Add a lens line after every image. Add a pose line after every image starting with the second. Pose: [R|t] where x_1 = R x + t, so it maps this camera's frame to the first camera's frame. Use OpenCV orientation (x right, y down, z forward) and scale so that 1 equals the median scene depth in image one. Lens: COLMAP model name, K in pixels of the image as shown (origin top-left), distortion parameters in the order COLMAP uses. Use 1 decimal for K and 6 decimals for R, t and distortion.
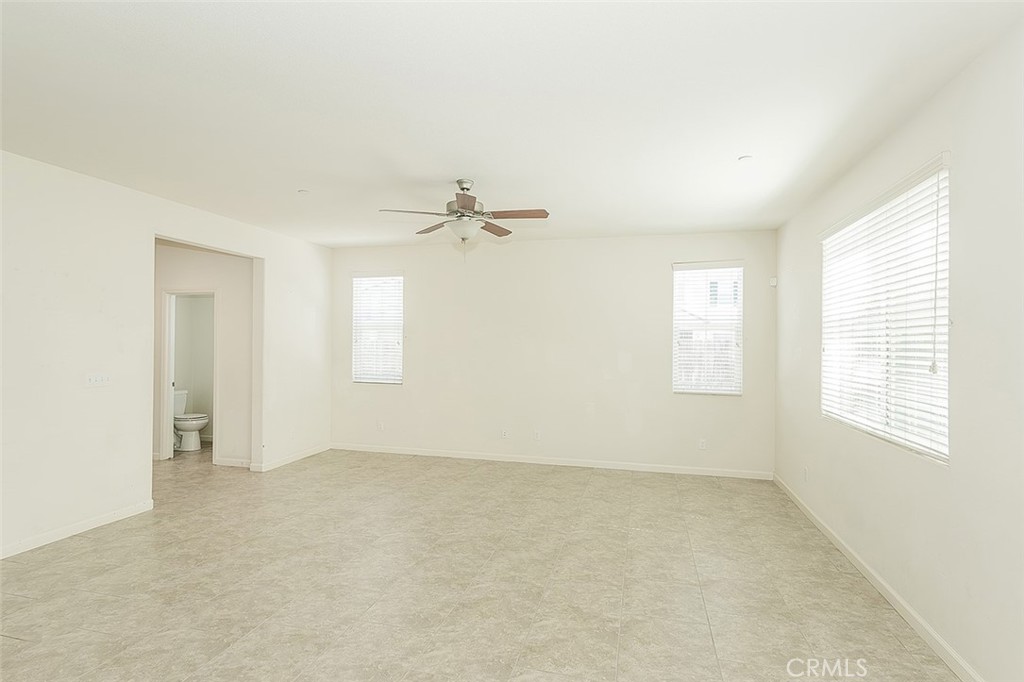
lens RADIAL K [[523.4, 0, 503.9], [0, 523.4, 344.1], [0, 0, 1]] dist [0.001752, -0.001885]
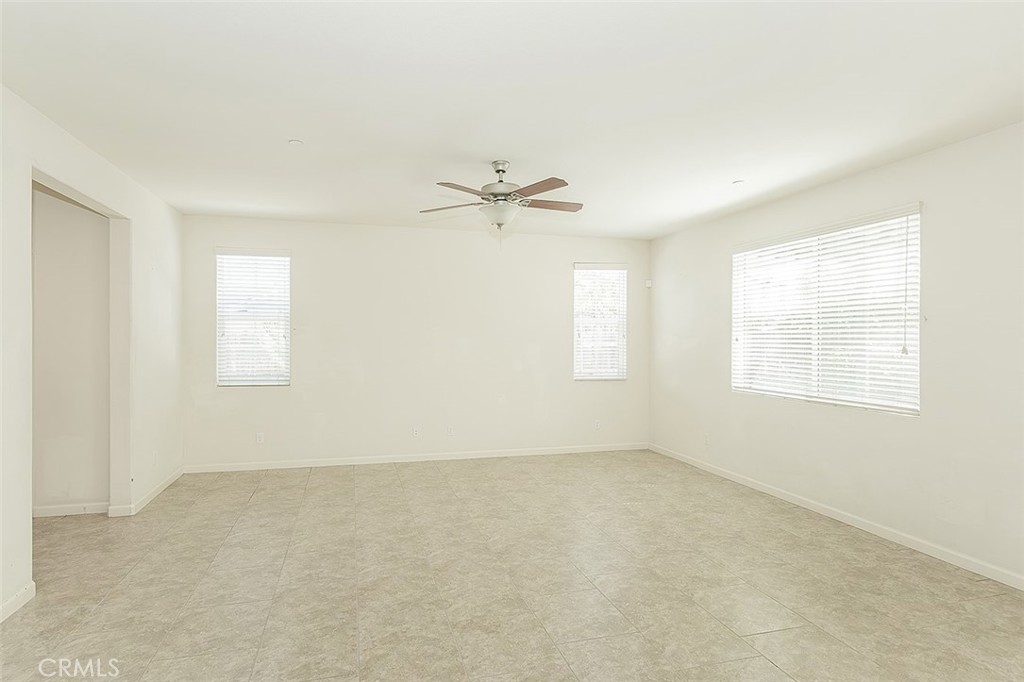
lens RADIAL K [[523.4, 0, 487.2], [0, 523.4, 342.7], [0, 0, 1]] dist [0.001752, -0.001885]
pose [[0.871872, -0.010609, 0.489619, -0.463242], [0.005471, 0.999914, 0.011923, -0.000265], [-0.489703, -0.007717, 0.871855, 0.158737]]
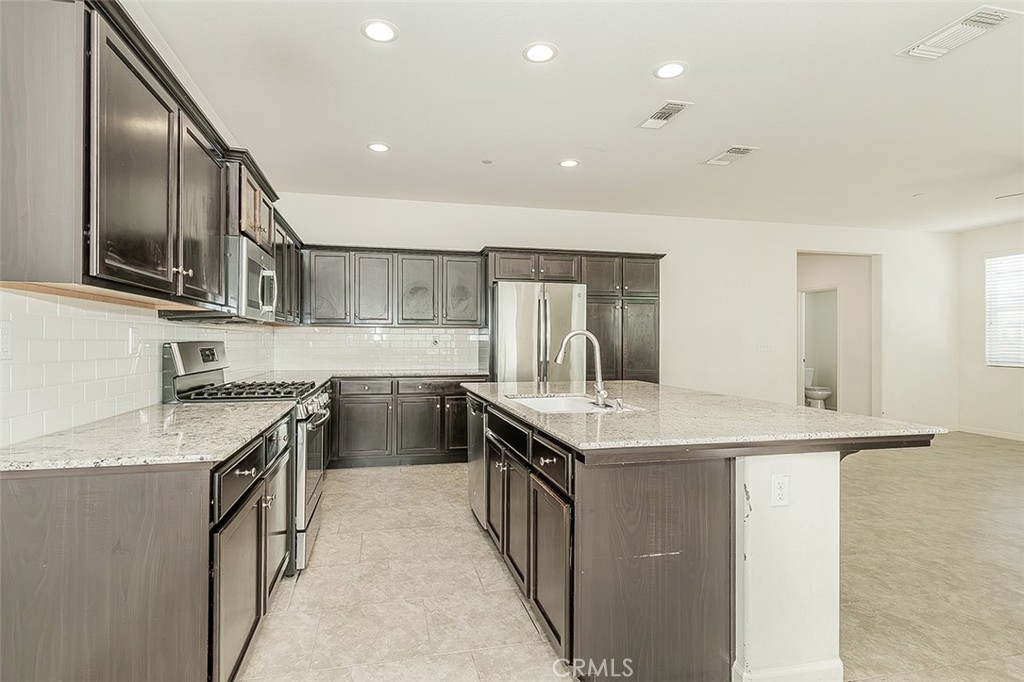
lens RADIAL K [[508.6, 0, 502.7], [0, 508.6, 337.8], [0, 0, 1]] dist [-0.002659, 0.000445]
pose [[0.478158, -0.010745, -0.878208, 0.161622], [0.005568, 0.999942, -0.009203, 0.035372], [0.878256, -0.000489, 0.478190, -0.353649]]
